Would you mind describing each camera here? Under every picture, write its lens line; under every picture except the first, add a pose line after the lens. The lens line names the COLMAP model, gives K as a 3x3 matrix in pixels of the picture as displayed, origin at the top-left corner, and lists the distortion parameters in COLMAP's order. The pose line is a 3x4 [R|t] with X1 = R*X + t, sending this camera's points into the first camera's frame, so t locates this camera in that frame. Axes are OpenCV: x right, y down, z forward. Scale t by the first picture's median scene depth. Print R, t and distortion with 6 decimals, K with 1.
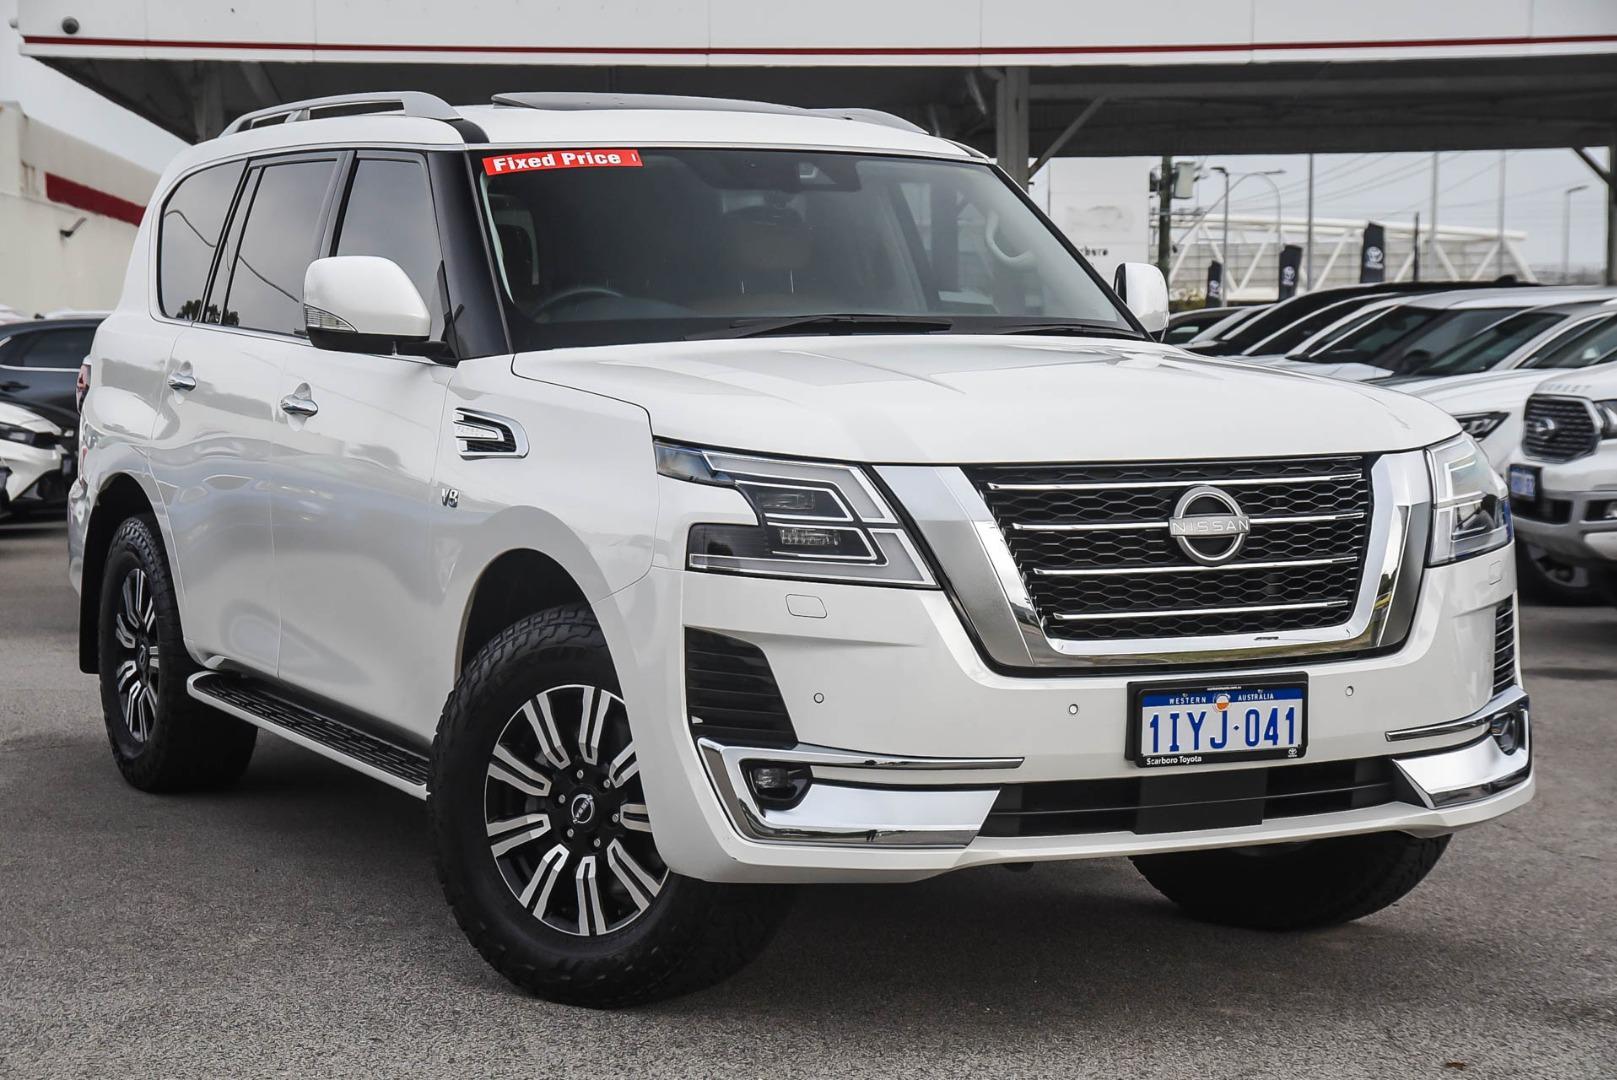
lens RADIAL K [[3034.6, 0, 808.5], [0, 3034.6, 540.0], [0, 0, 1]] dist [0.376336, 0.079234]
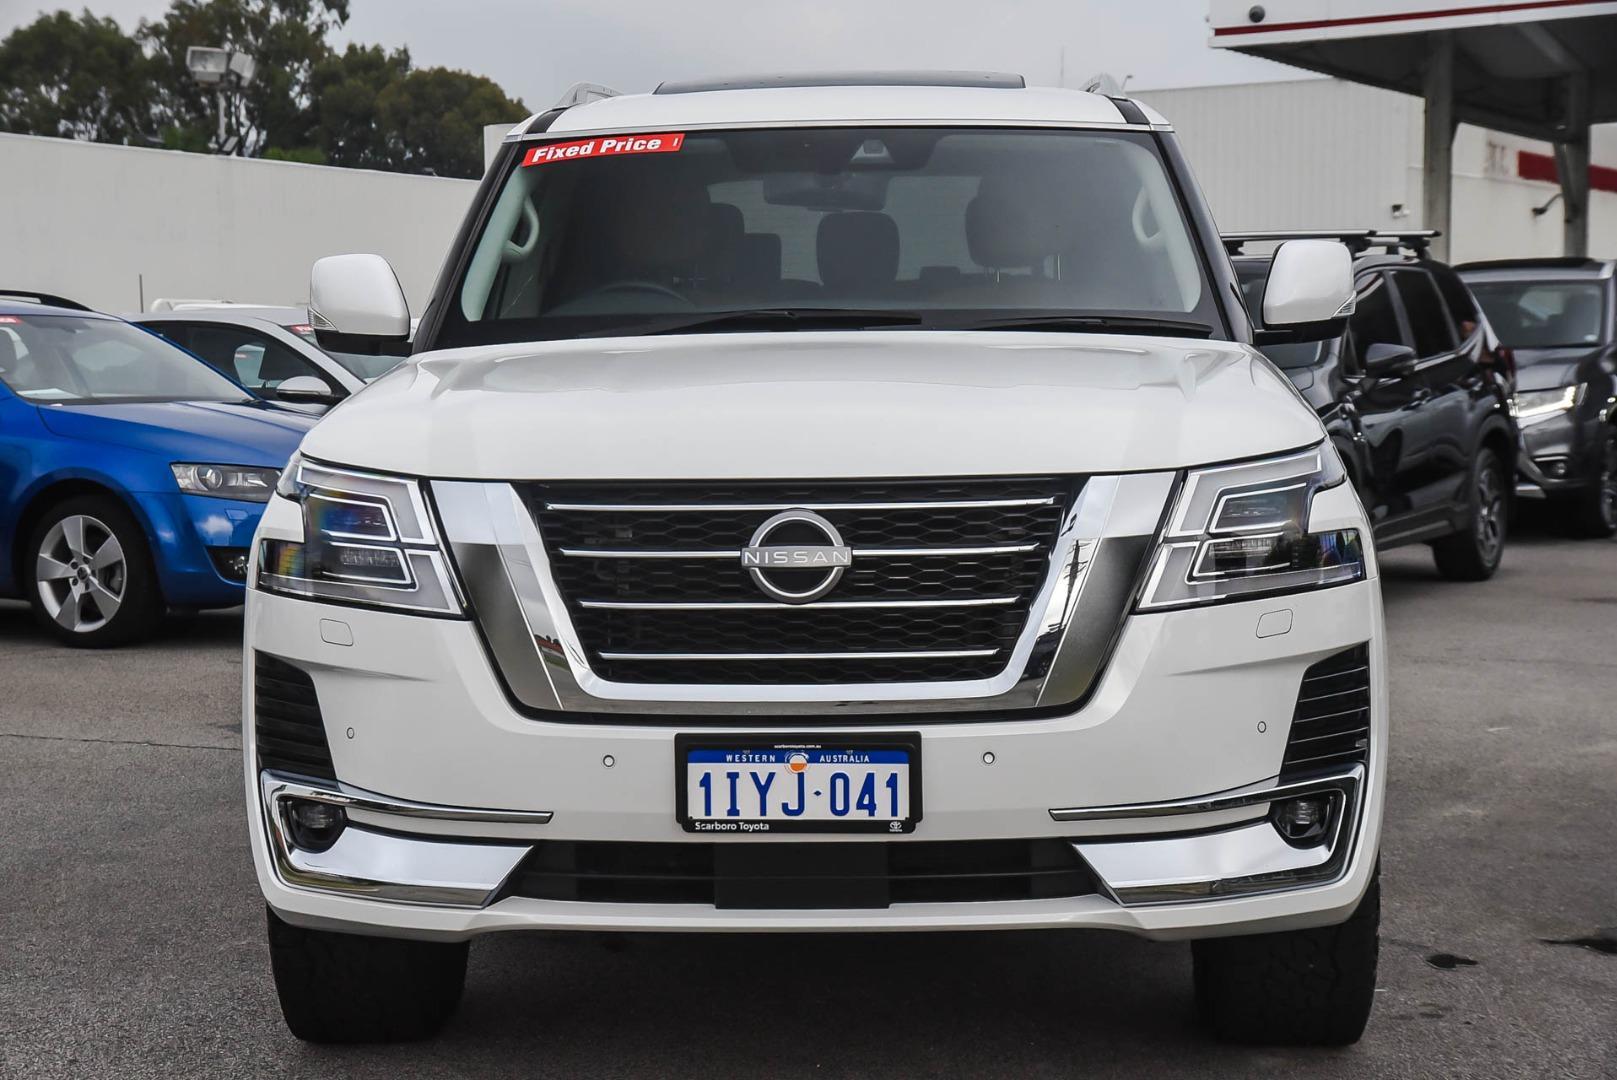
lens RADIAL K [[3034.6, 0, 808.5], [0, 3034.6, 540.0], [0, 0, 1]] dist [0.376336, 0.079234]
pose [[0.868693, 0.027400, -0.494592, 0.559146], [-0.023679, 0.999625, 0.013789, -0.021357], [0.494784, -0.000267, 0.869016, 0.258297]]
